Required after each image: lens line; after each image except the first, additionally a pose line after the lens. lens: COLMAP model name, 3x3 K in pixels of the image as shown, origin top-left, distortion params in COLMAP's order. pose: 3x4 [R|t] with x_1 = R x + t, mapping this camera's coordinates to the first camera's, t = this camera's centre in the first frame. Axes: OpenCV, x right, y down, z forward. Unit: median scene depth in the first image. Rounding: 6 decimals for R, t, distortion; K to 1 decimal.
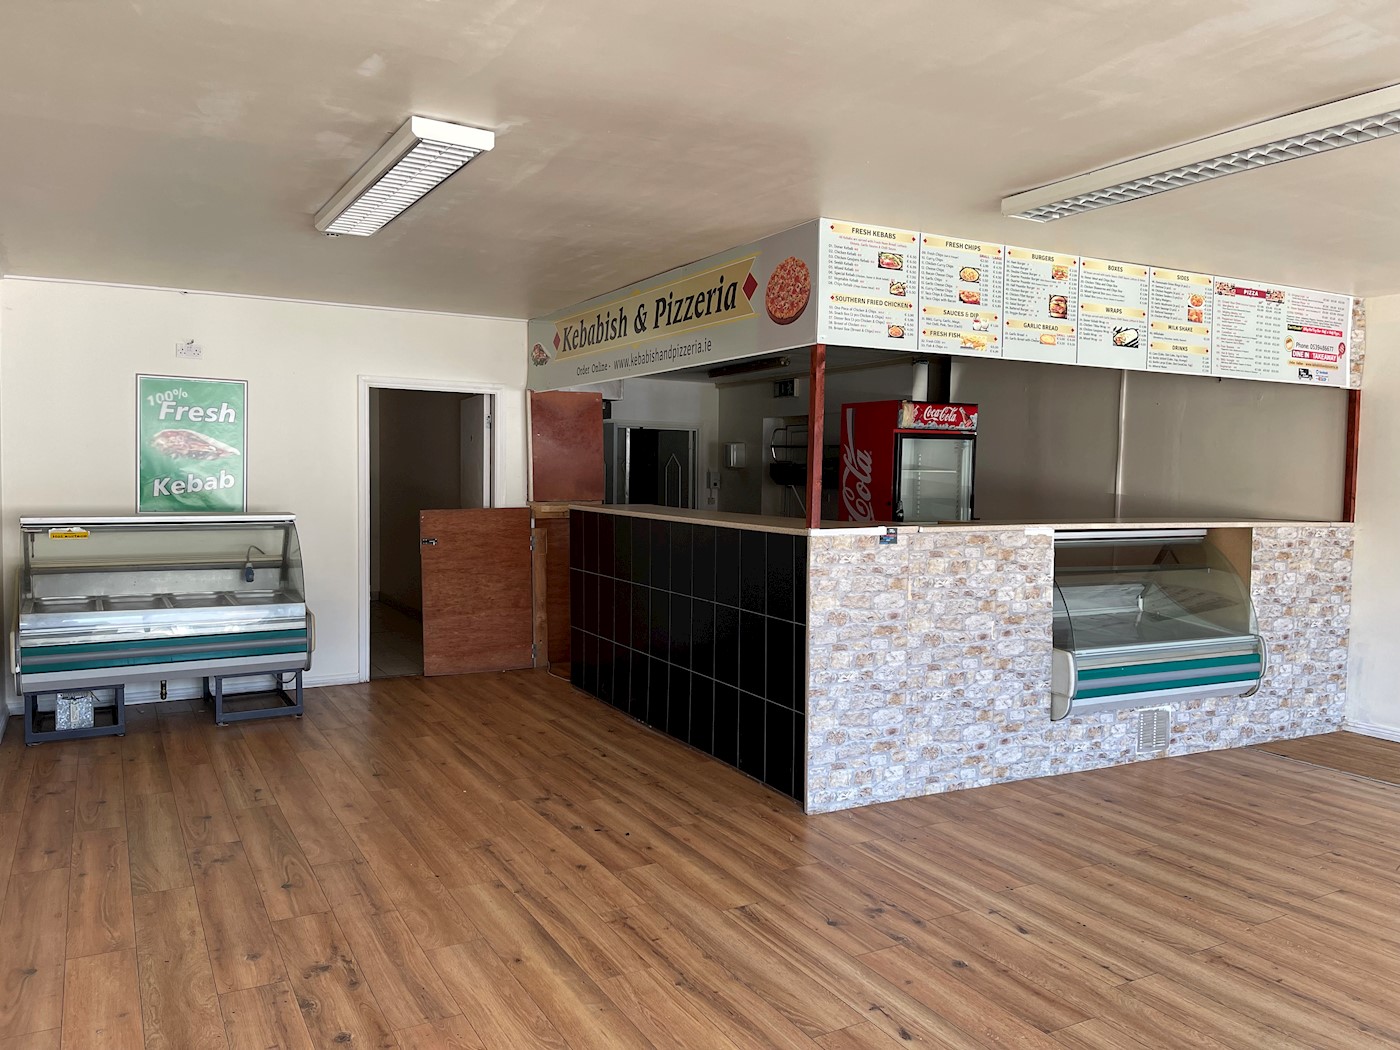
lens RADIAL K [[1061.8, 0, 704.0], [0, 1061.8, 527.1], [0, 0, 1]] dist [0.057704, -0.069769]
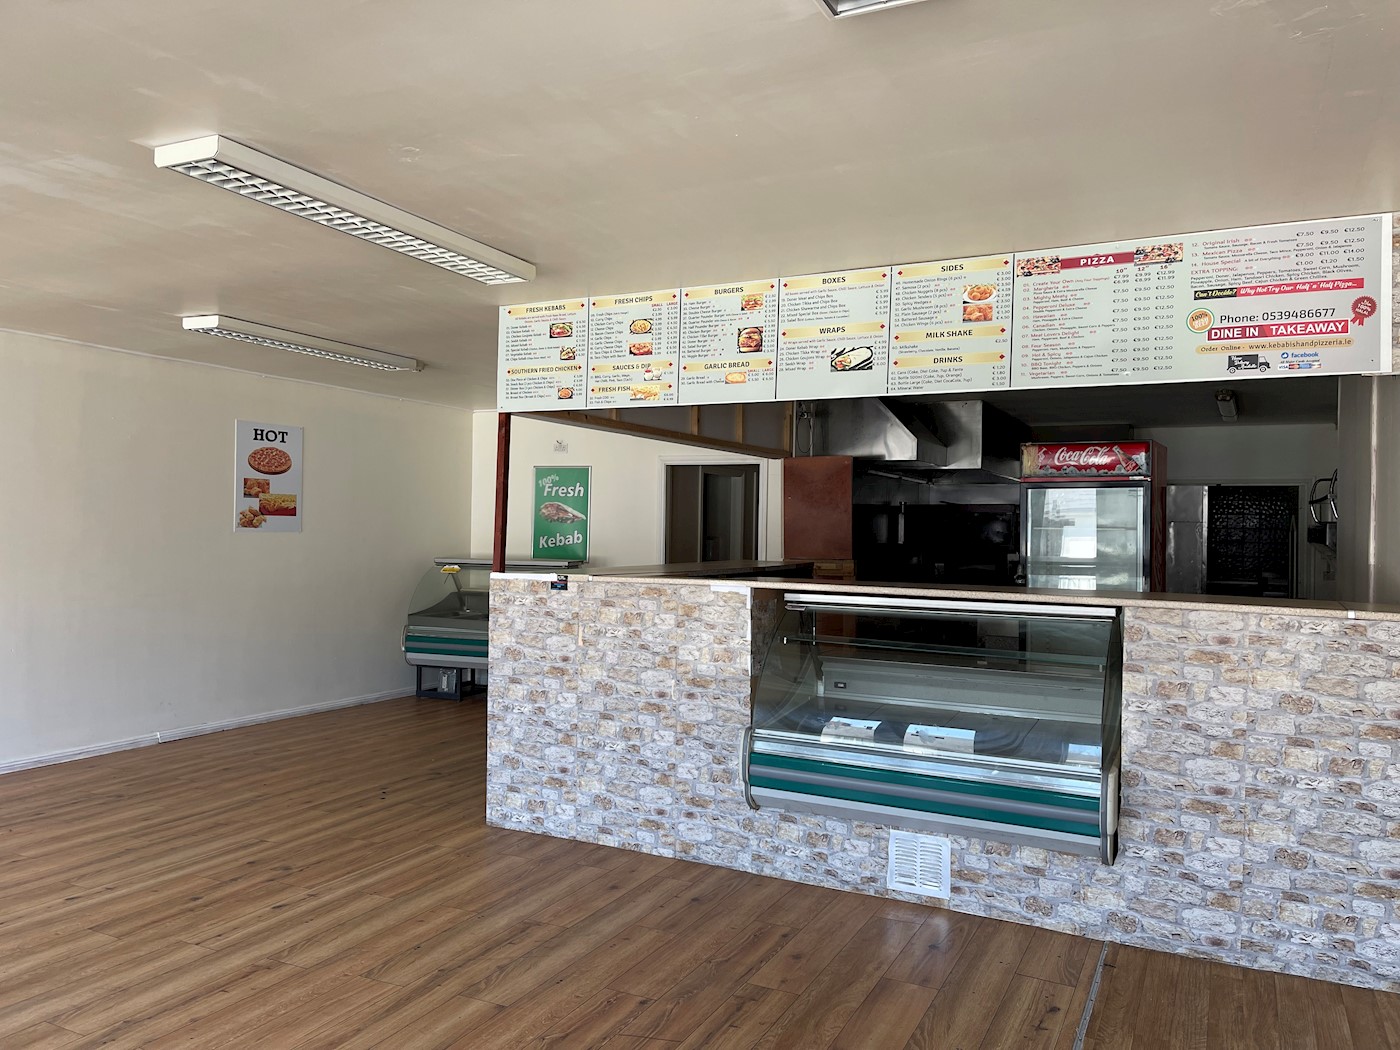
lens RADIAL K [[1061.8, 0, 707.7], [0, 1061.8, 521.5], [0, 0, 1]] dist [0.057704, -0.069769]
pose [[0.560645, -0.012060, -0.827968, 1.066944], [-0.050952, 0.997497, -0.049030, -0.007492], [0.826487, 0.069675, 0.558627, 0.487138]]
